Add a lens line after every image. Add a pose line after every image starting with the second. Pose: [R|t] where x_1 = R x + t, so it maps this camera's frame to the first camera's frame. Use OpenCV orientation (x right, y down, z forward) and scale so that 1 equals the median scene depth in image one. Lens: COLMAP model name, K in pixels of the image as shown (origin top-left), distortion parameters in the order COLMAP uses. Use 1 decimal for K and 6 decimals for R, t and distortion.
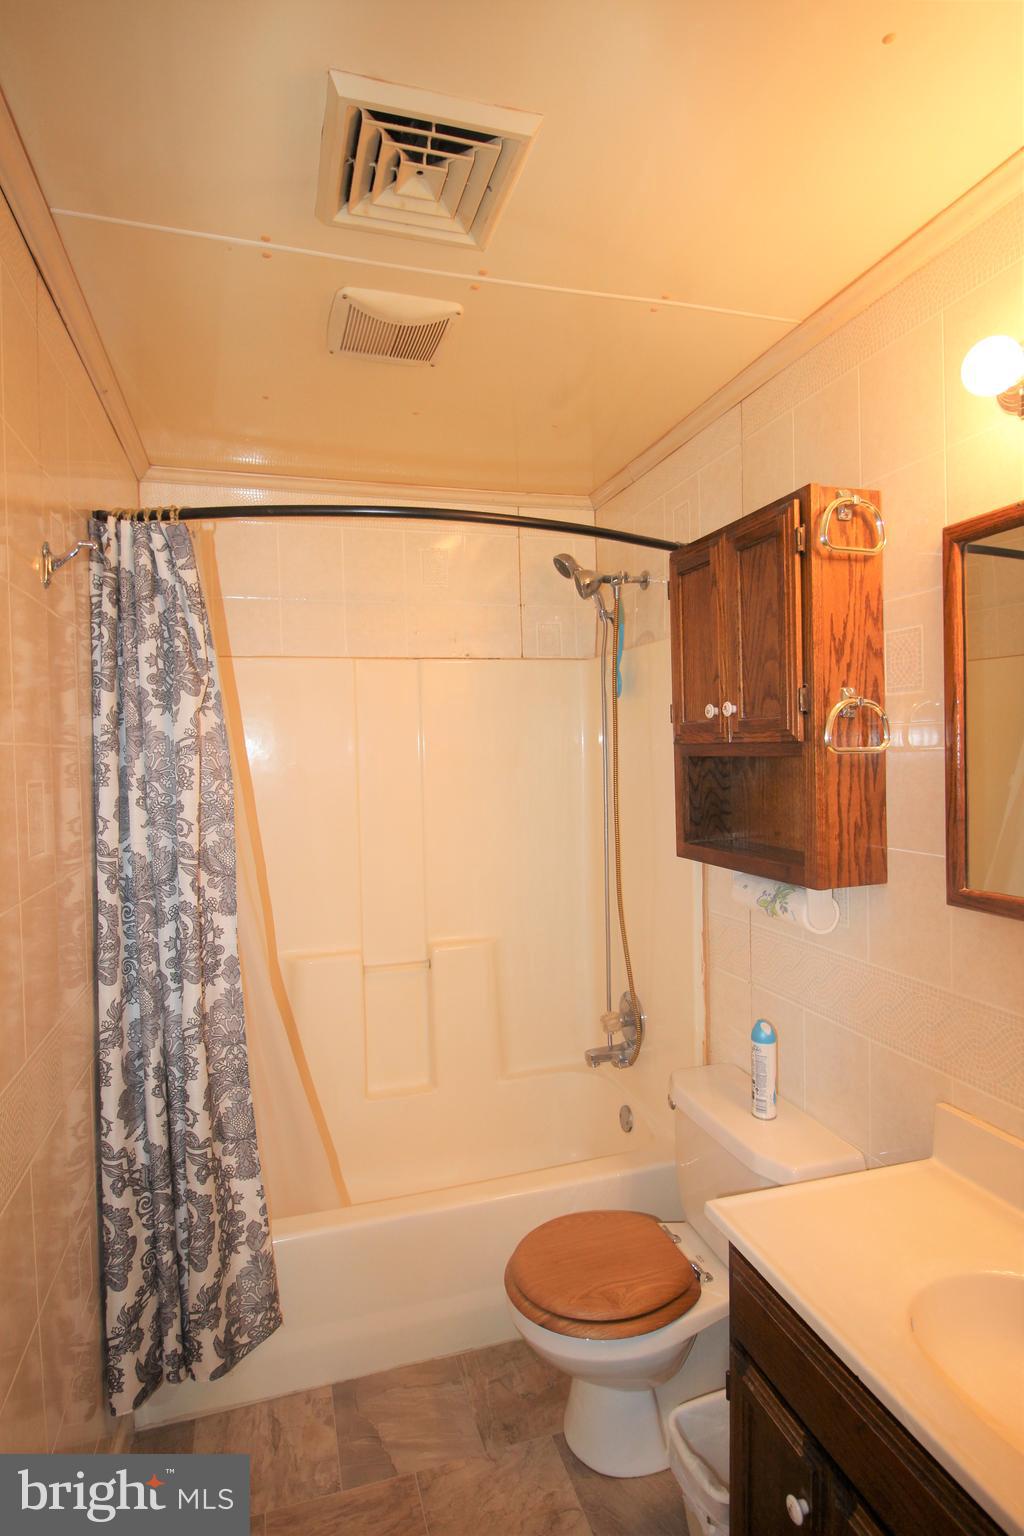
lens RADIAL K [[791.7, 0, 514.9], [0, 791.7, 767.9], [0, 0, 1]] dist [0.002228, -0.011548]
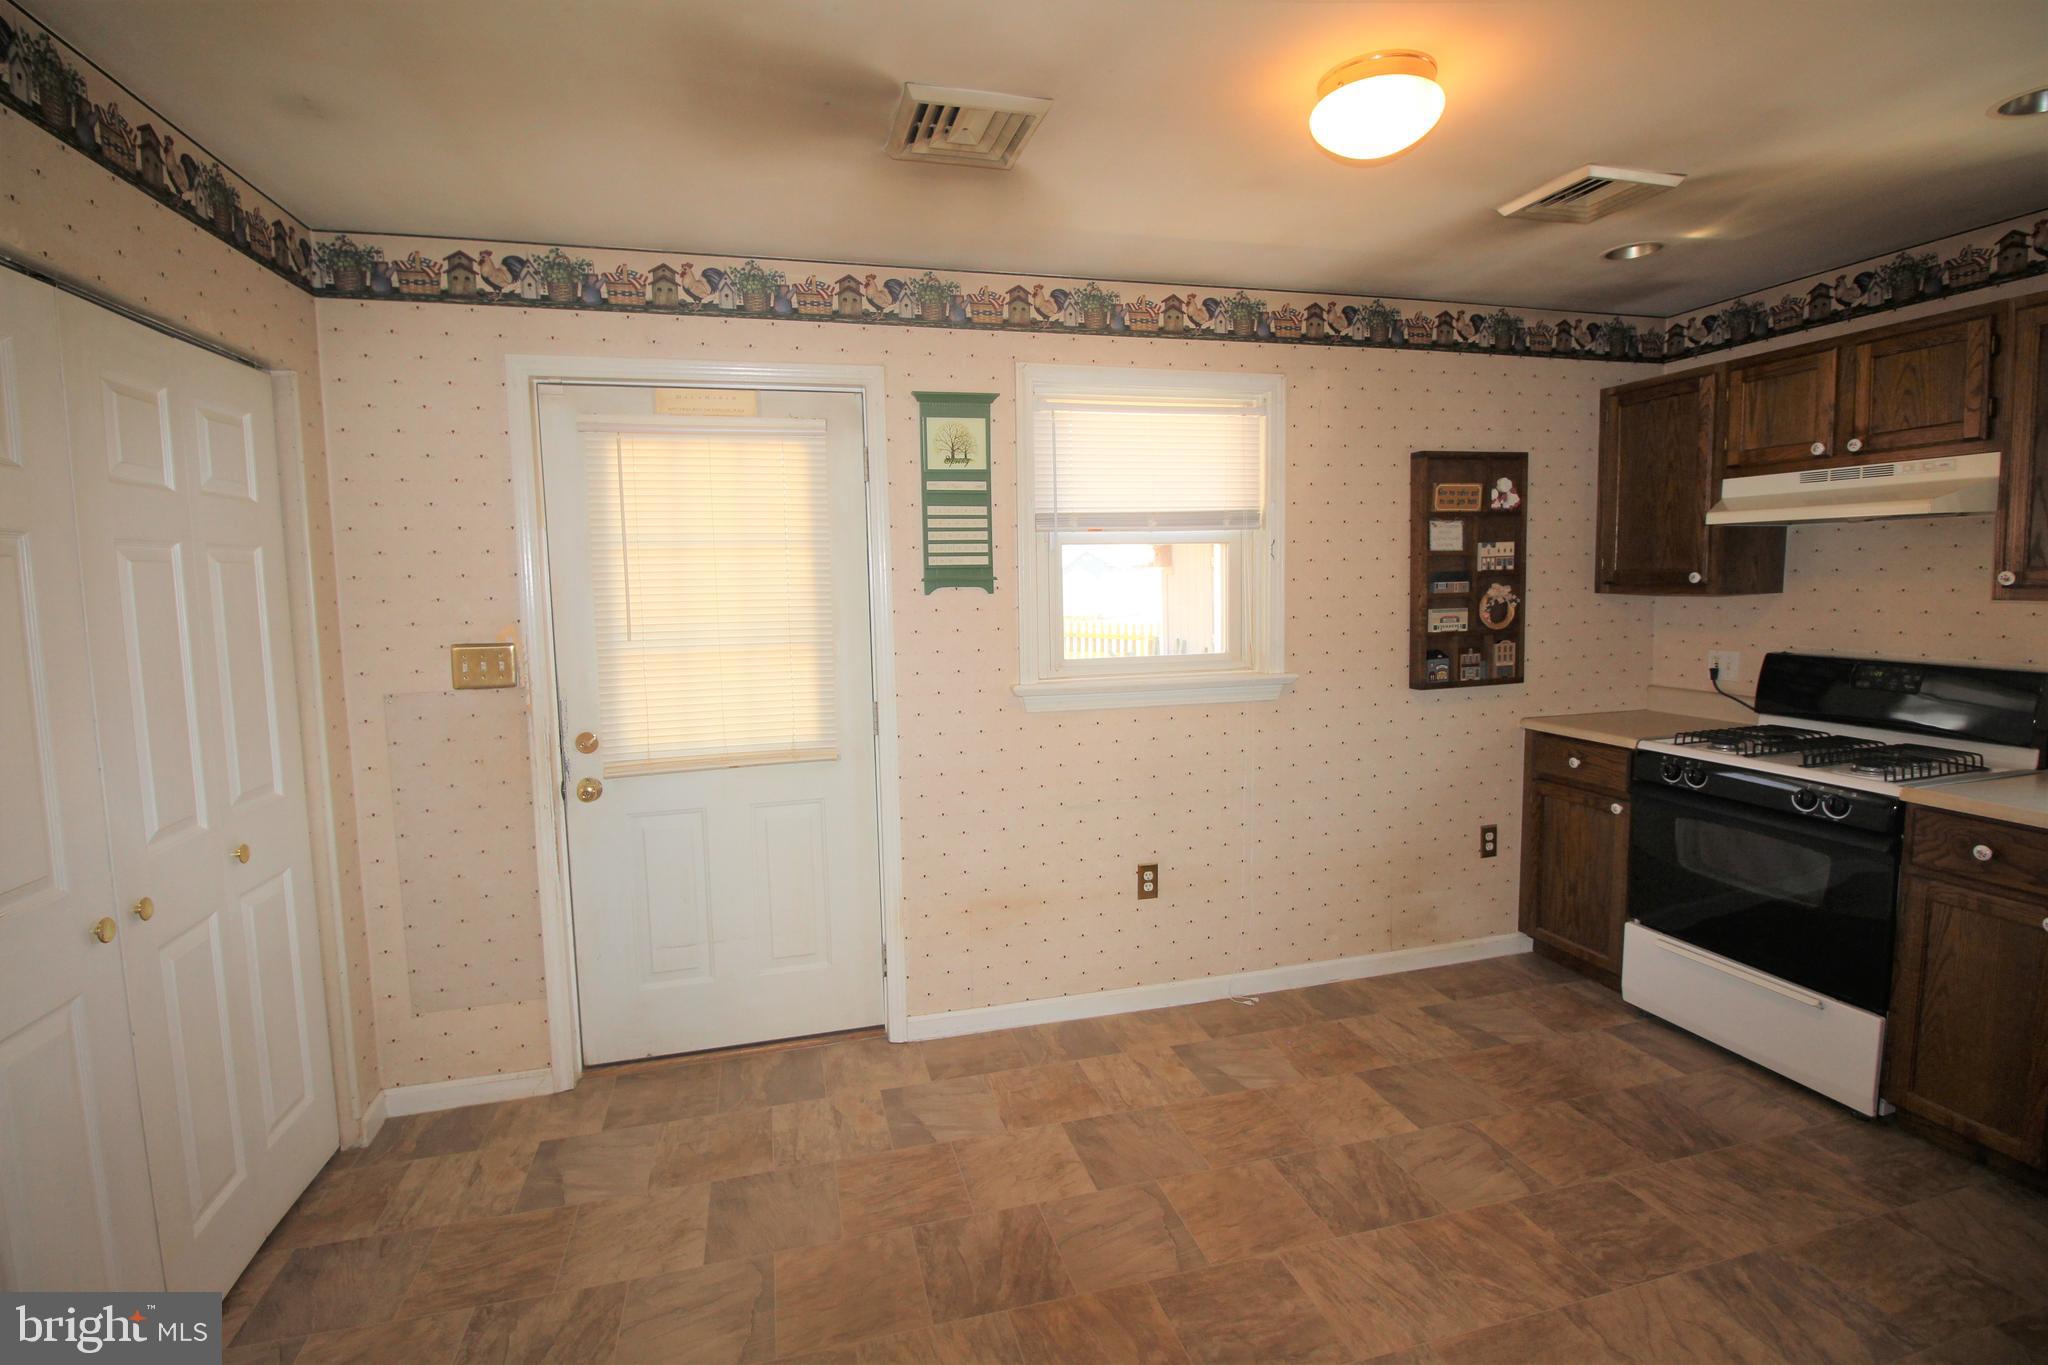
lens RADIAL K [[937.6, 0, 1027.2], [0, 937.6, 664.2], [0, 0, 1]] dist [-0.030853, -0.001718]
pose [[0.999452, 0.013405, -0.030254, 0.032356], [-0.011638, 0.998258, 0.057848, 0.051043], [0.030977, -0.057464, 0.997867, -0.469978]]
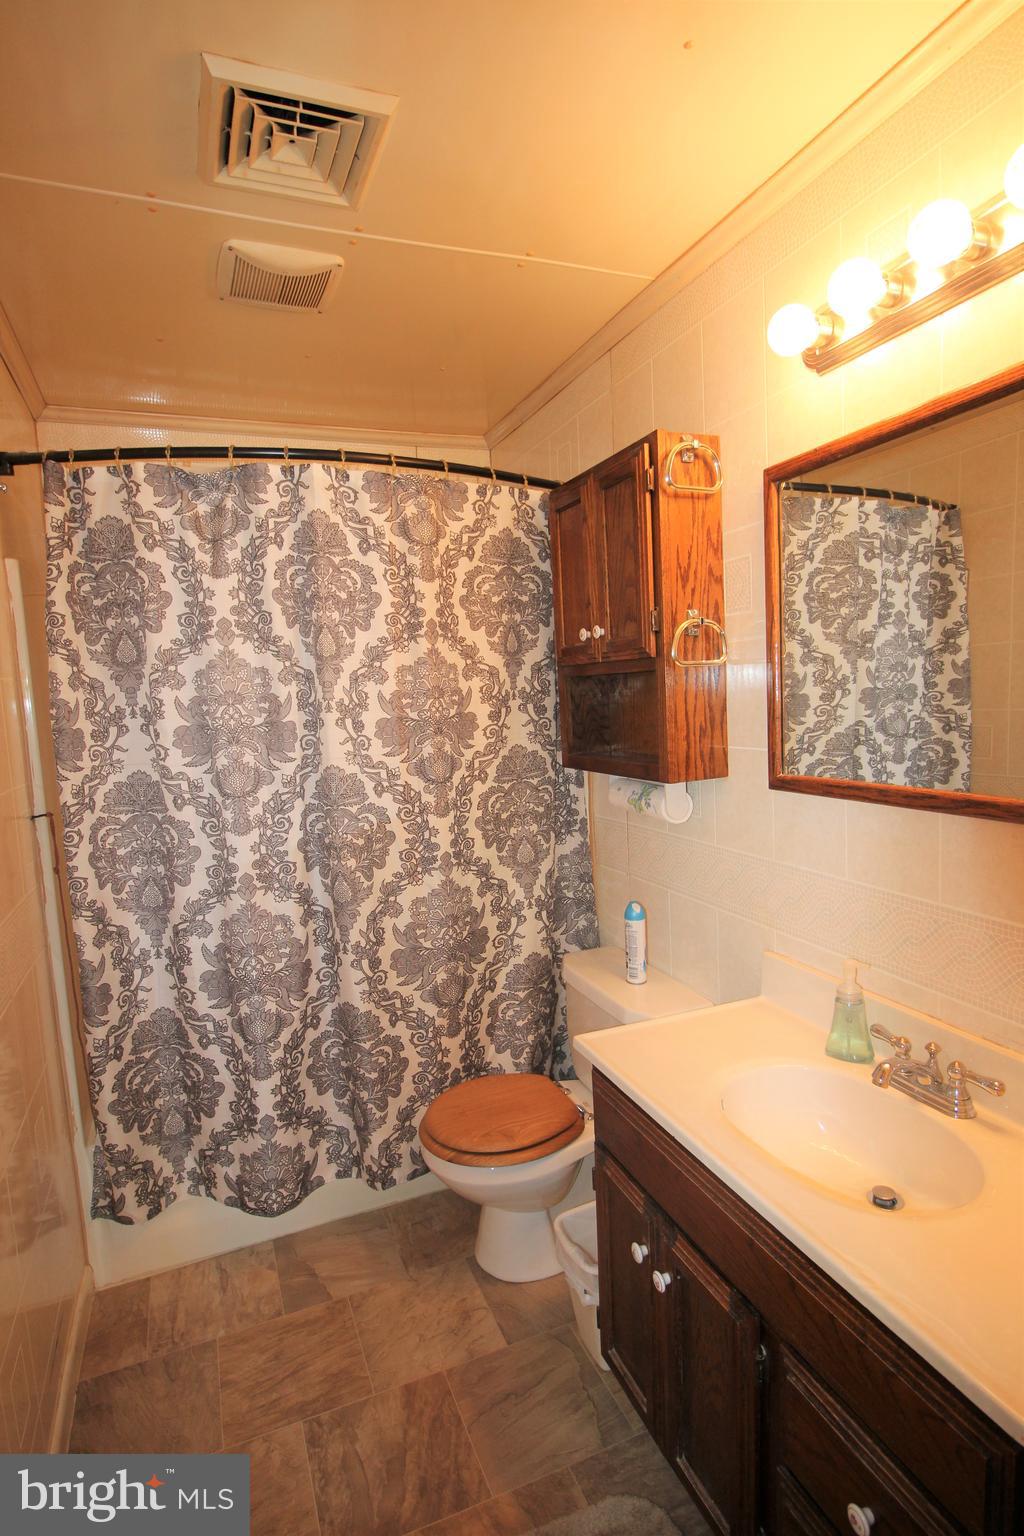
lens RADIAL K [[791.7, 0, 515.2], [0, 791.7, 768.6], [0, 0, 1]] dist [0.002228, -0.011548]
pose [[0.995423, -0.035007, 0.088920, 0.047773], [0.028405, 0.996819, 0.074462, 0.036343], [-0.091244, -0.071595, 0.993252, -0.144446]]
